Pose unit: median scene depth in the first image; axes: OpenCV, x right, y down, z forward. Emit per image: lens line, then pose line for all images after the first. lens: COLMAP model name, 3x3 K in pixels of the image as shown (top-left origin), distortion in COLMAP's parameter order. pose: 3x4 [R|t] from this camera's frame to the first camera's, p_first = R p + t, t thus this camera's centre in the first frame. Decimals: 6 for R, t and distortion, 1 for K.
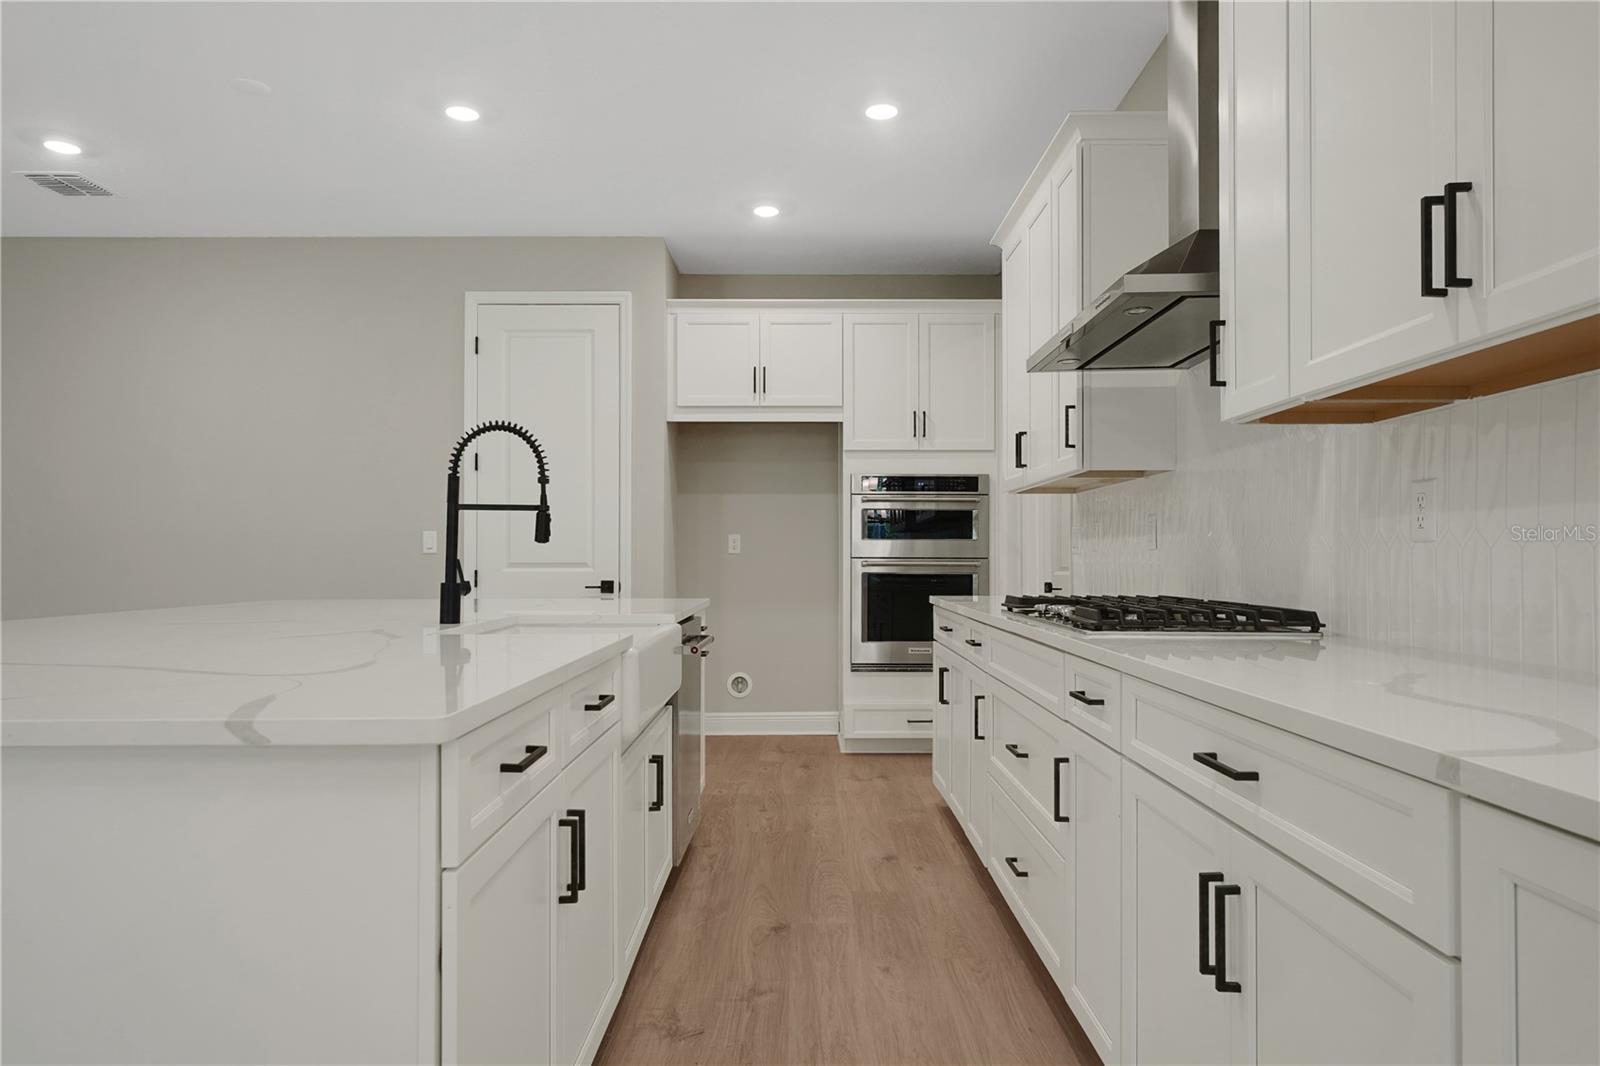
lens RADIAL K [[998.6, 0, 802.2], [0, 998.6, 545.9], [0, 0, 1]] dist [0.007817, -0.000991]
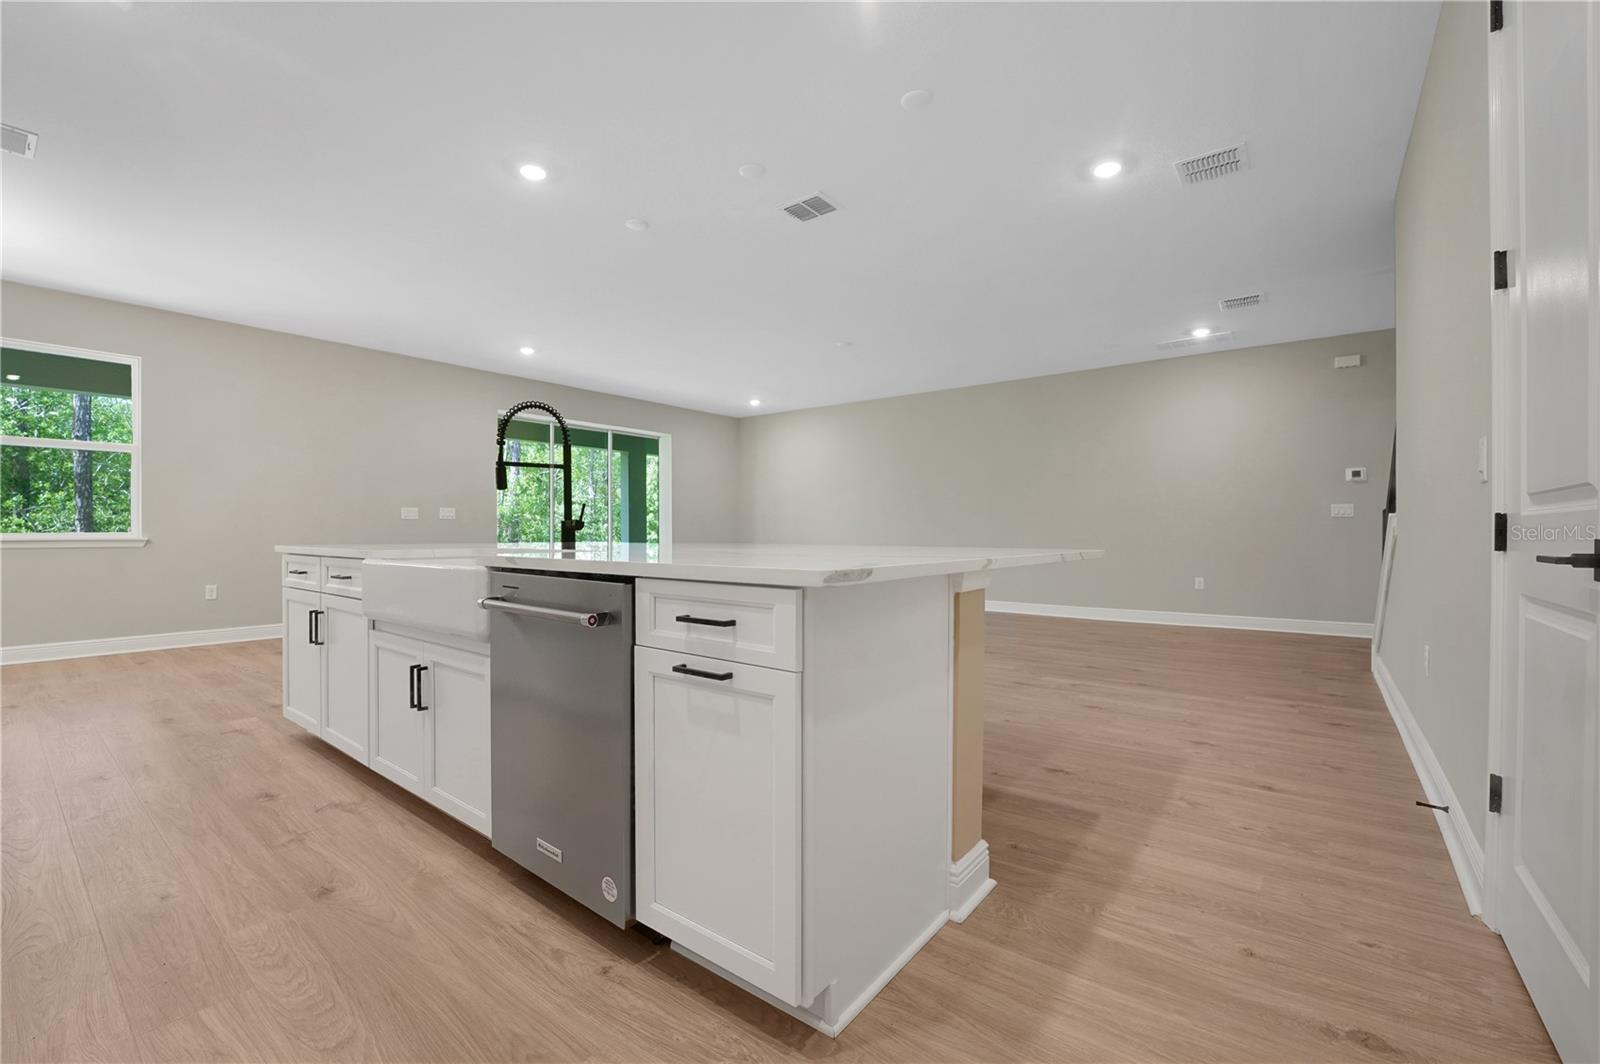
lens RADIAL K [[686.2, 0, 800.2], [0, 686.2, 532.1], [0, 0, 1]] dist [-0.027236, 0.002784]
pose [[-0.629244, 0.003608, -0.777199, 0.187282], [0.011604, 0.999921, -0.004753, 0.059027], [0.777121, -0.012010, -0.629237, 1.785323]]
